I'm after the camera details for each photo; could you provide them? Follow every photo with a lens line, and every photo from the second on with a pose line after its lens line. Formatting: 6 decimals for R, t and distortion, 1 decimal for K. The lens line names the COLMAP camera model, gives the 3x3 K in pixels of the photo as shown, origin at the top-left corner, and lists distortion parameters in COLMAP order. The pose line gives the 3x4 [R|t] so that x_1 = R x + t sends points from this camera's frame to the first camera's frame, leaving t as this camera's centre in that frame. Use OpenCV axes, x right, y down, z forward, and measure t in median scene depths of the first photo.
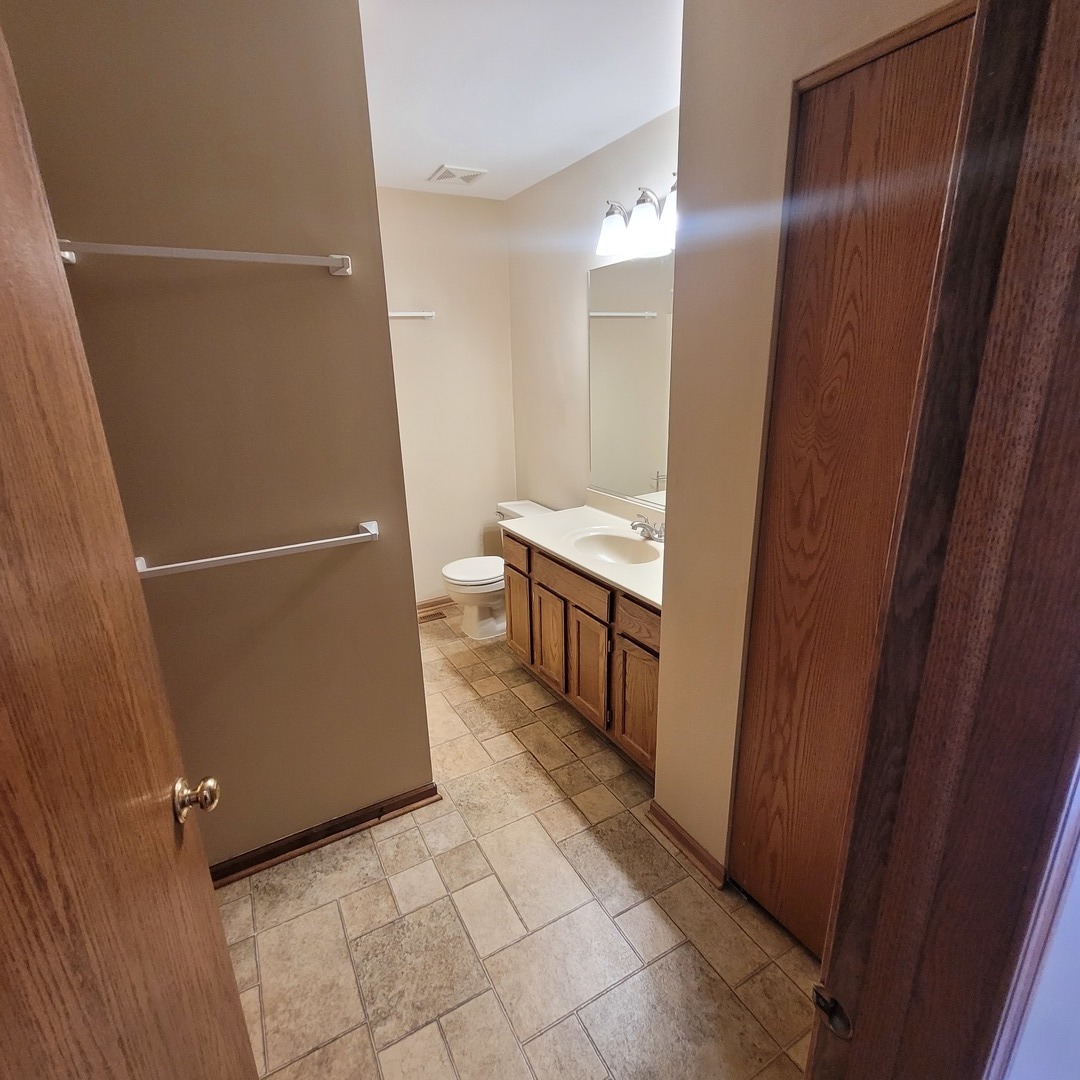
lens RADIAL K [[567.1, 0, 532.2], [0, 567.1, 535.2], [0, 0, 1]] dist [0.004923, -0.002706]
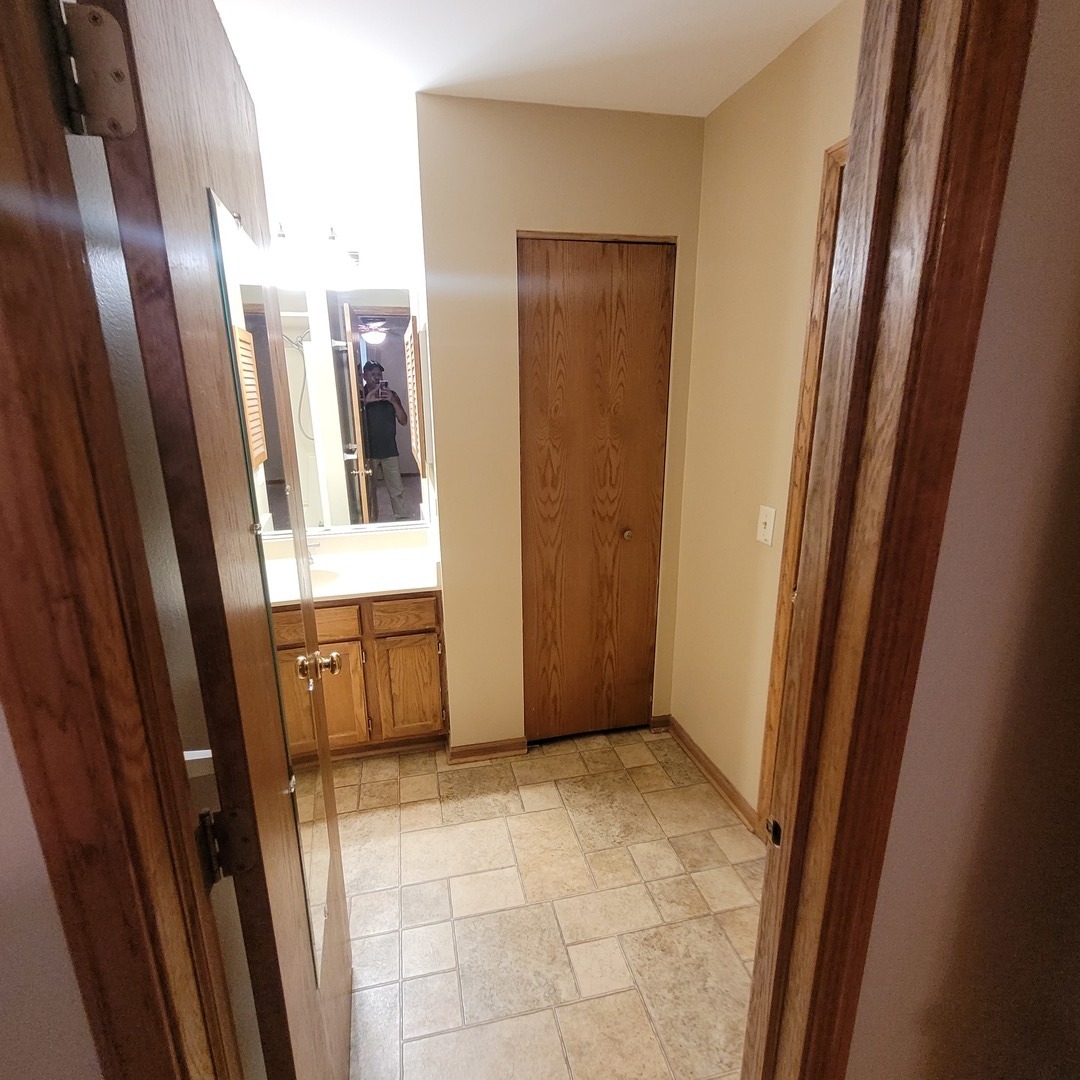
lens RADIAL K [[567.1, 0, 509.6], [0, 567.1, 534.6], [0, 0, 1]] dist [0.004923, -0.002706]
pose [[0.290034, -0.217474, 0.931979, -0.739361], [0.286862, 0.948816, 0.132131, -0.085049], [-0.913012, 0.229027, 0.337574, 0.353398]]
